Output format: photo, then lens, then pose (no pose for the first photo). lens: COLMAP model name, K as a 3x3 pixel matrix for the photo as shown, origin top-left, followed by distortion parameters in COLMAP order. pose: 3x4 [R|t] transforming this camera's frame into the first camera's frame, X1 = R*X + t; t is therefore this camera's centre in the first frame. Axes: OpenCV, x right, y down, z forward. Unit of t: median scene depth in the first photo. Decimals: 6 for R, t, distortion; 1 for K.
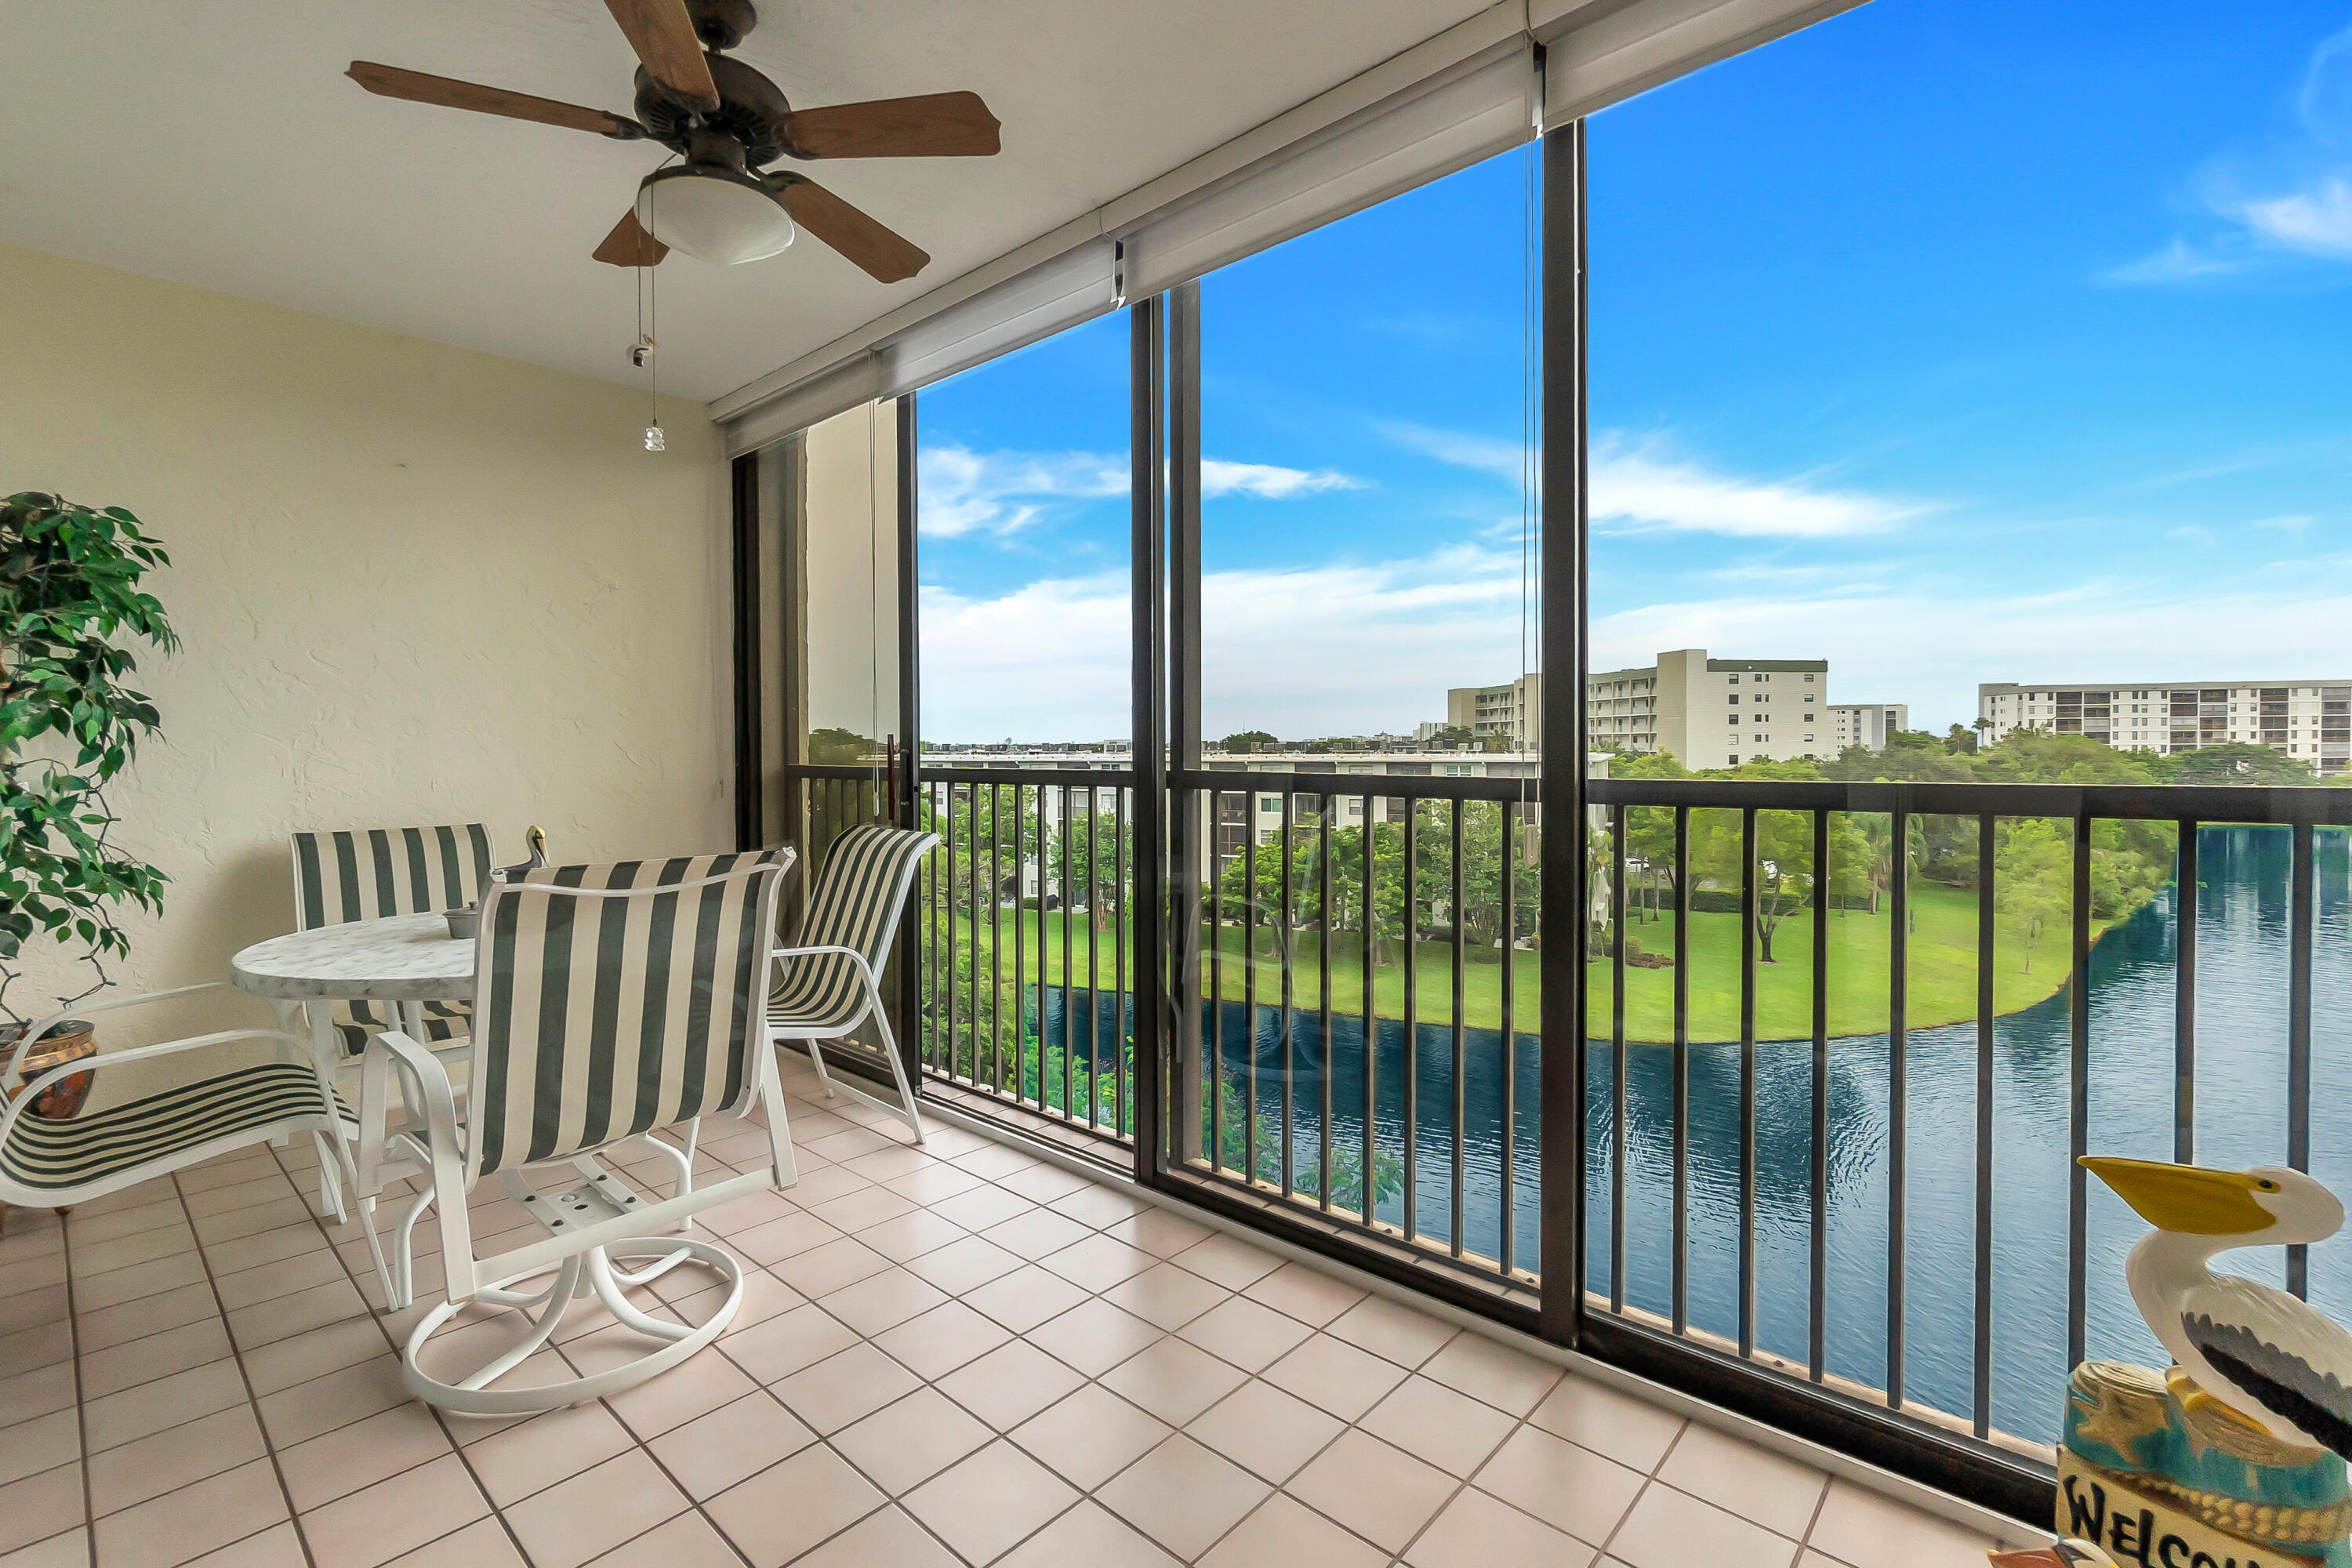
lens RADIAL K [[1040.0, 0, 1168.3], [0, 1040.0, 767.9], [0, 0, 1]] dist [-0.002461, 0.000048]
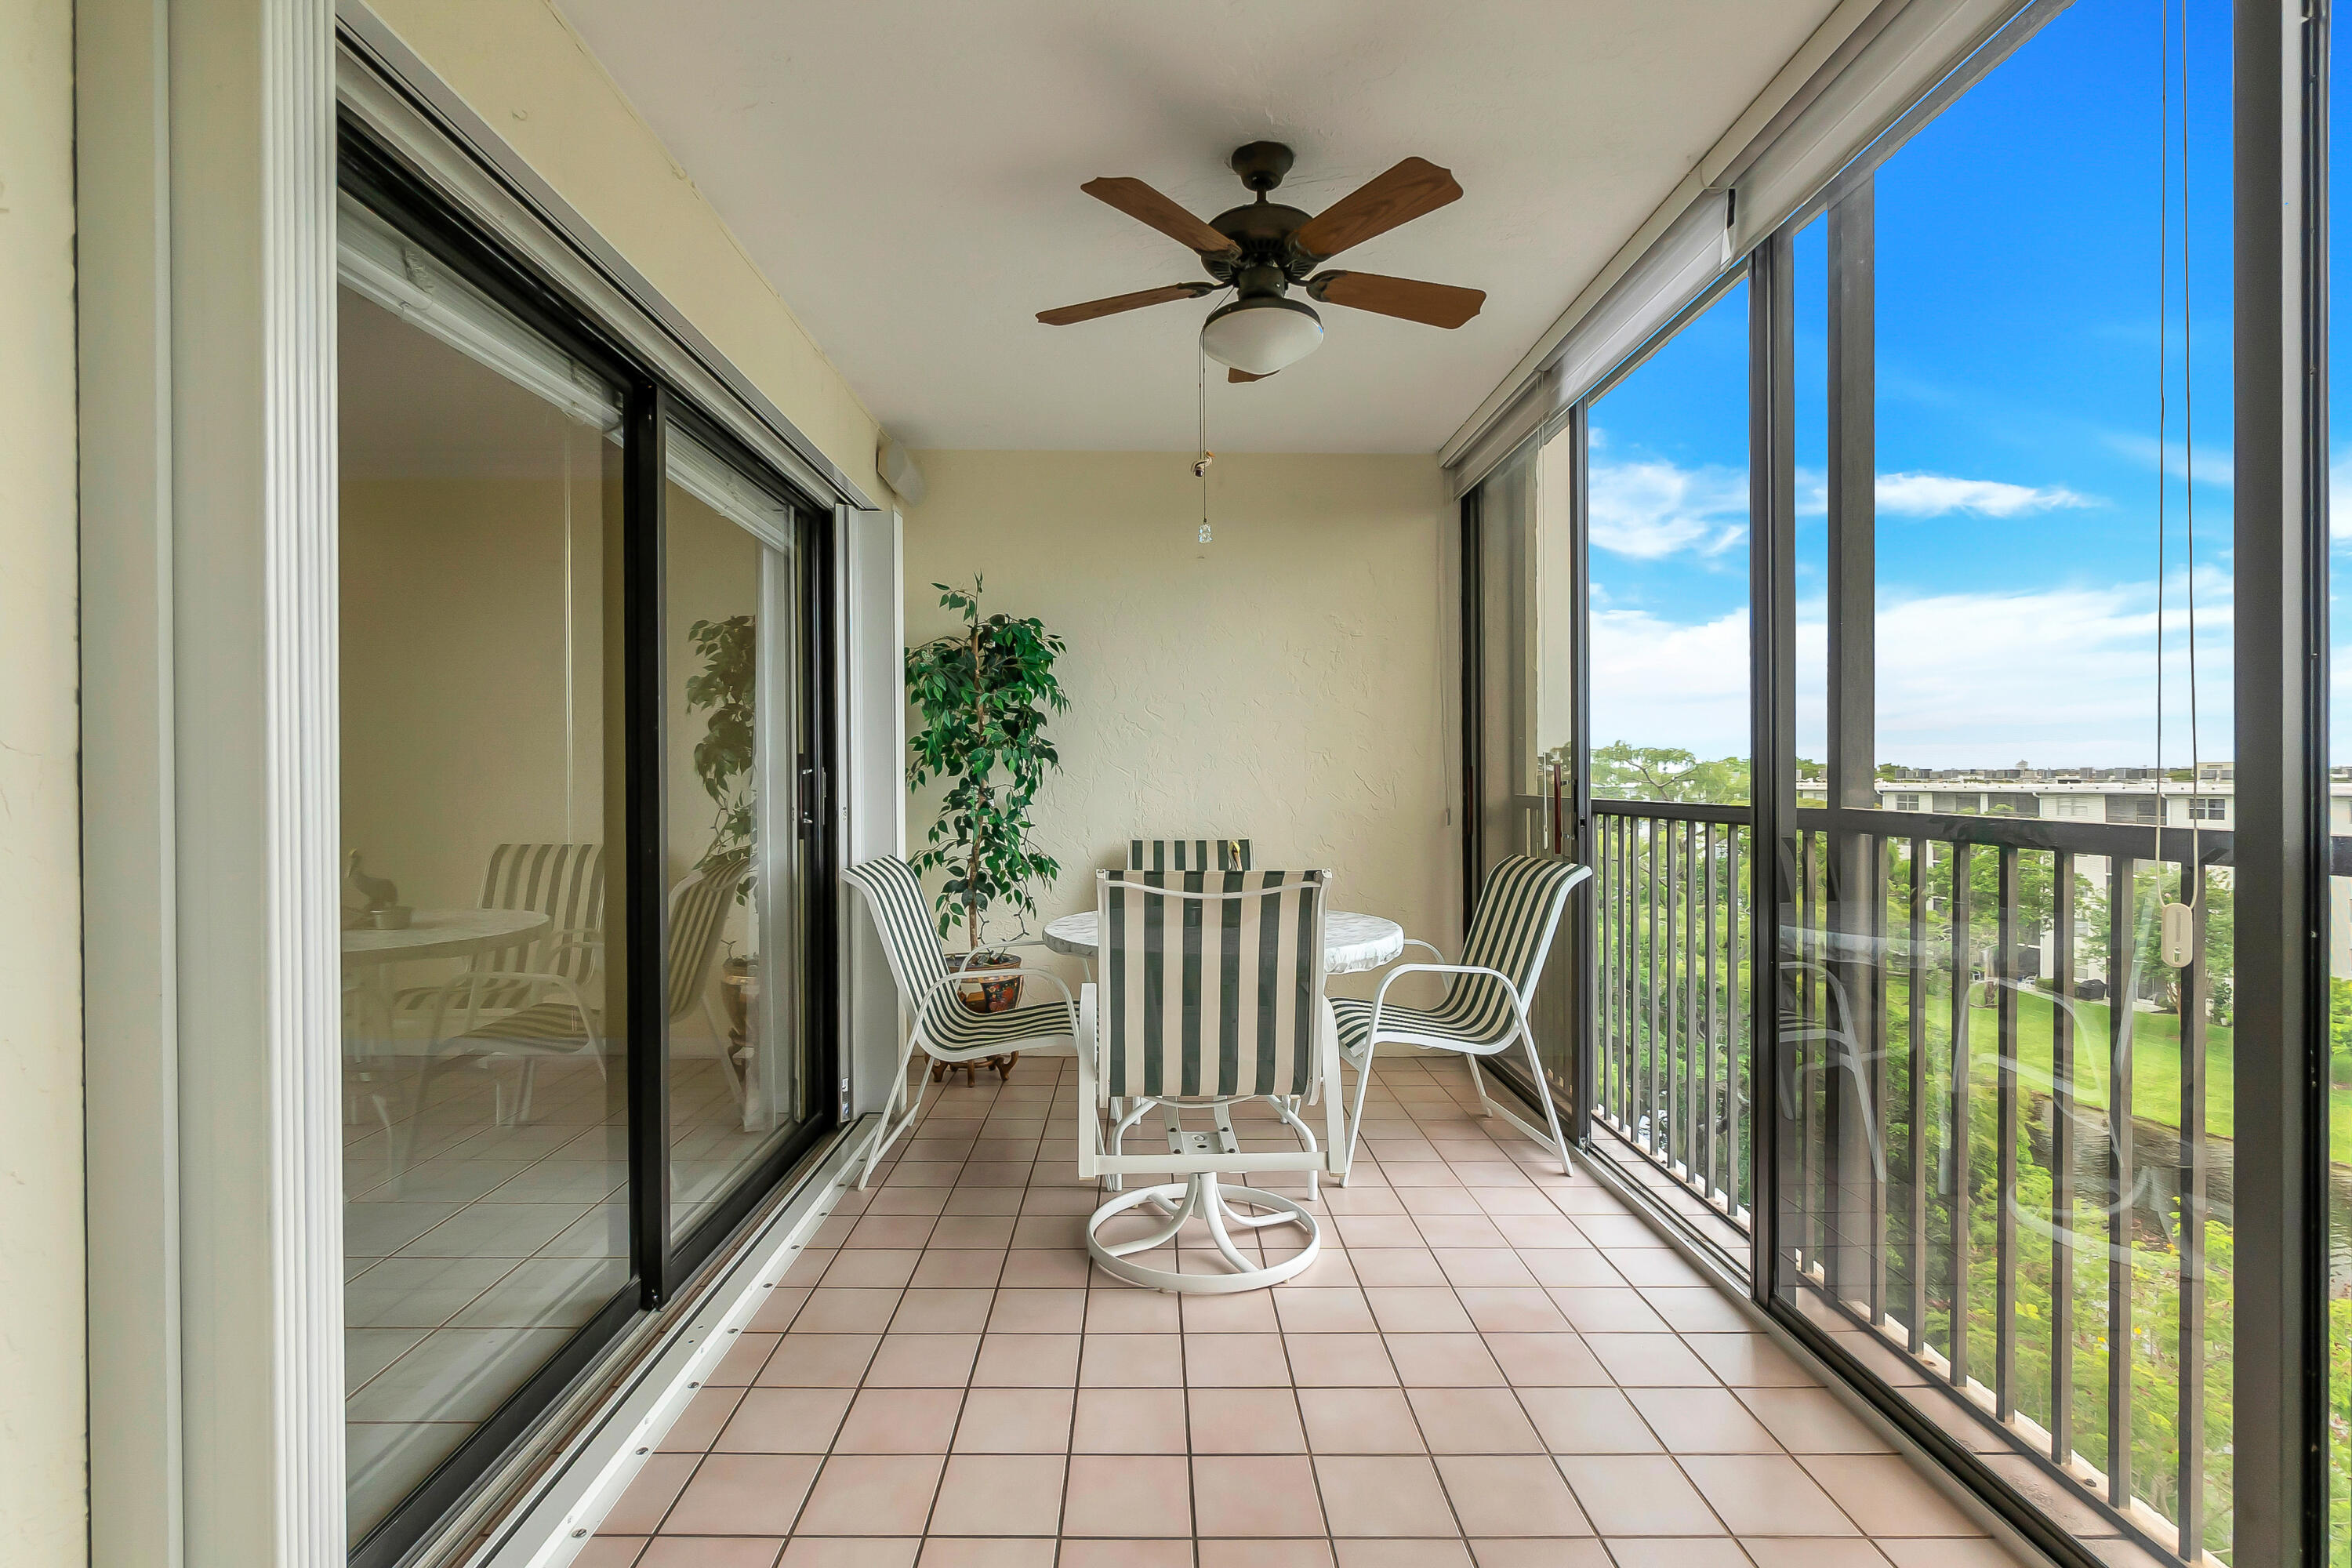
lens RADIAL K [[1121.0, 0, 1160.7], [0, 1121.0, 782.3], [0, 0, 1]] dist [-0.010544, 0.000036]
pose [[0.676939, 0.004532, -0.736025, 0.306881], [-0.013194, 0.999895, -0.005978, -0.005158], [0.735921, 0.013758, 0.676928, 0.036311]]
